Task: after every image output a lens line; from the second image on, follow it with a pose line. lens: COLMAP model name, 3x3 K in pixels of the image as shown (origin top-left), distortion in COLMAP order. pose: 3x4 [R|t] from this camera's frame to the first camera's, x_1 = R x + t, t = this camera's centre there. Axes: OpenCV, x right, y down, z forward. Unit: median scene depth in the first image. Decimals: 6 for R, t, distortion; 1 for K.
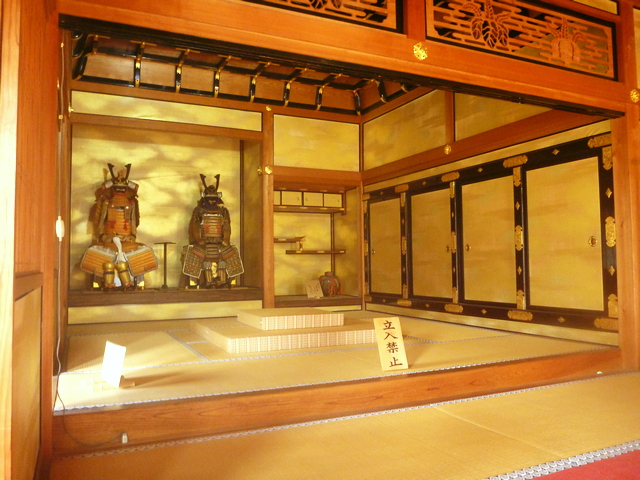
lens RADIAL K [[519.4, 0, 311.2], [0, 519.4, 240.4], [0, 0, 1]] dist [-0.030533, -0.011808]
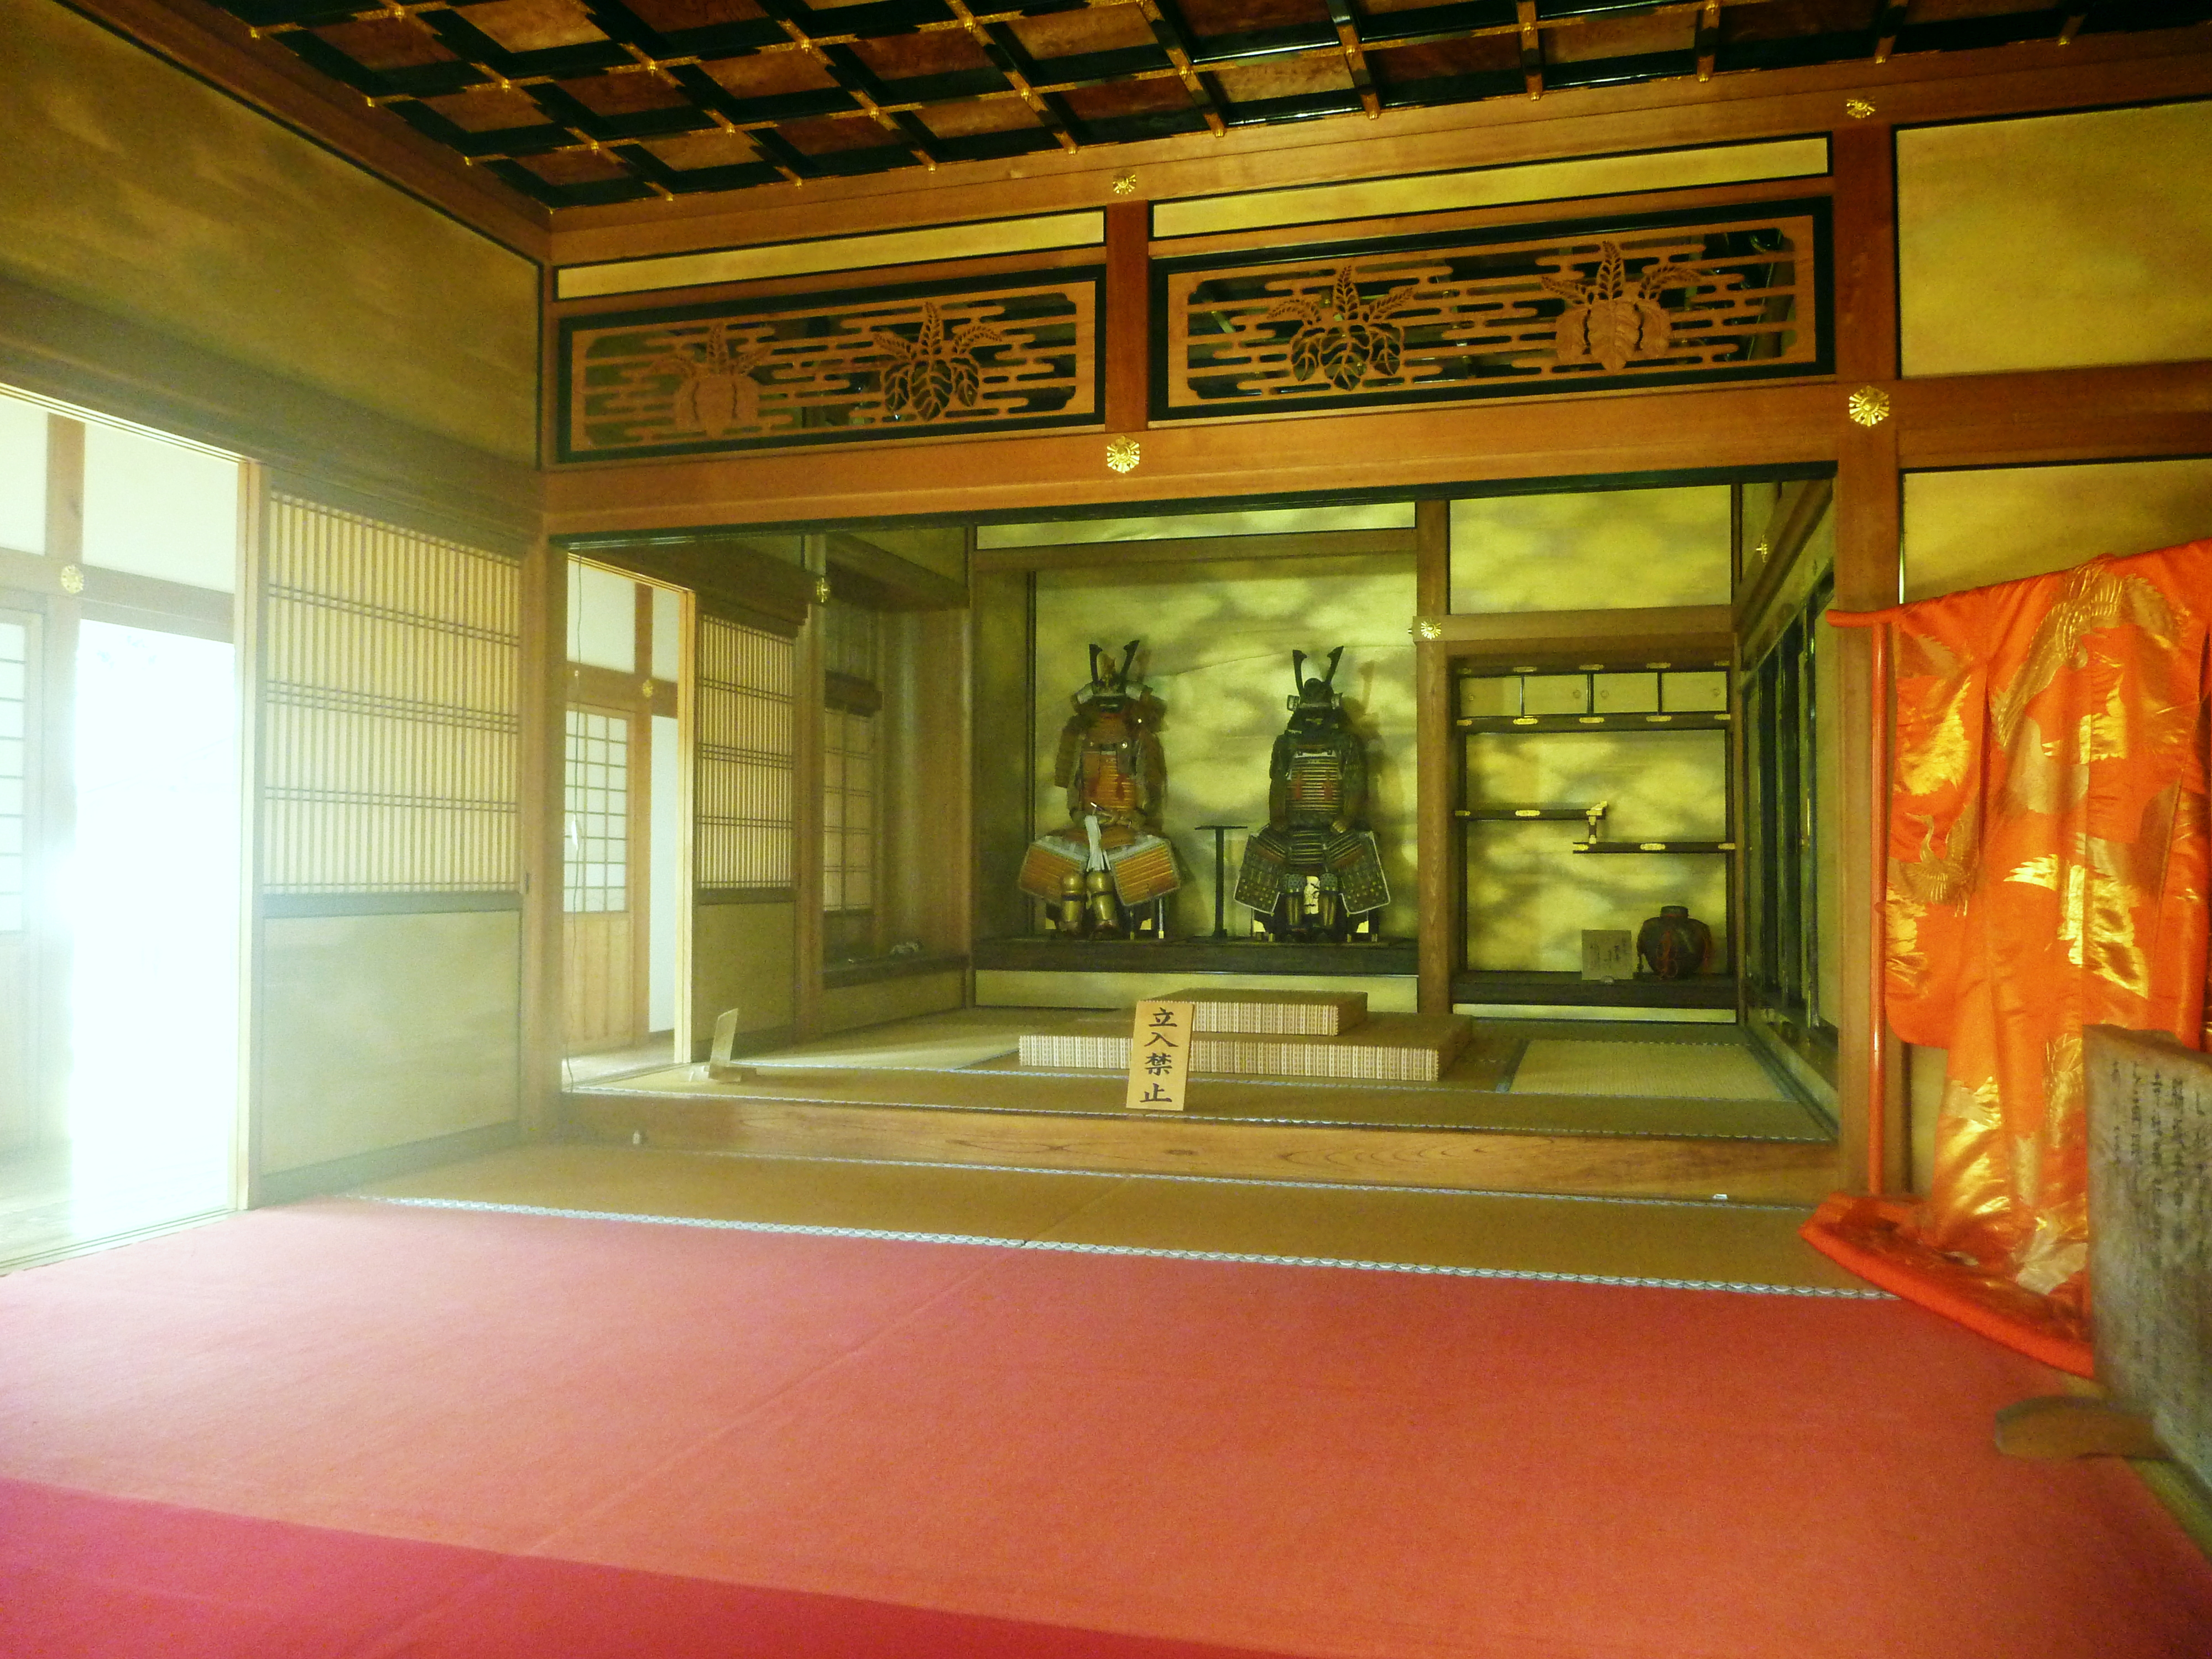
lens RADIAL K [[1795.3, 0, 1075.6], [0, 1795.3, 831.0], [0, 0, 1]] dist [-0.030533, -0.011808]
pose [[0.749940, -0.004346, -0.661491, 0.578467], [0.020241, 0.999661, 0.016380, -0.017744], [0.661196, -0.025673, 0.749774, -0.137347]]
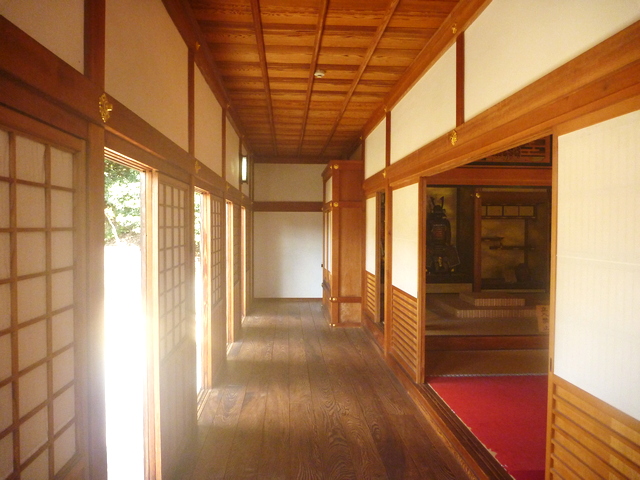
lens RADIAL K [[519.4, 0, 311.2], [0, 519.4, 240.4], [0, 0, 1]] dist [-0.030533, -0.011808]
pose [[0.928613, 0.020540, -0.370480, 0.023886], [0.007192, 0.997283, 0.073320, -0.119722], [0.370979, -0.070751, 0.925942, -0.542231]]
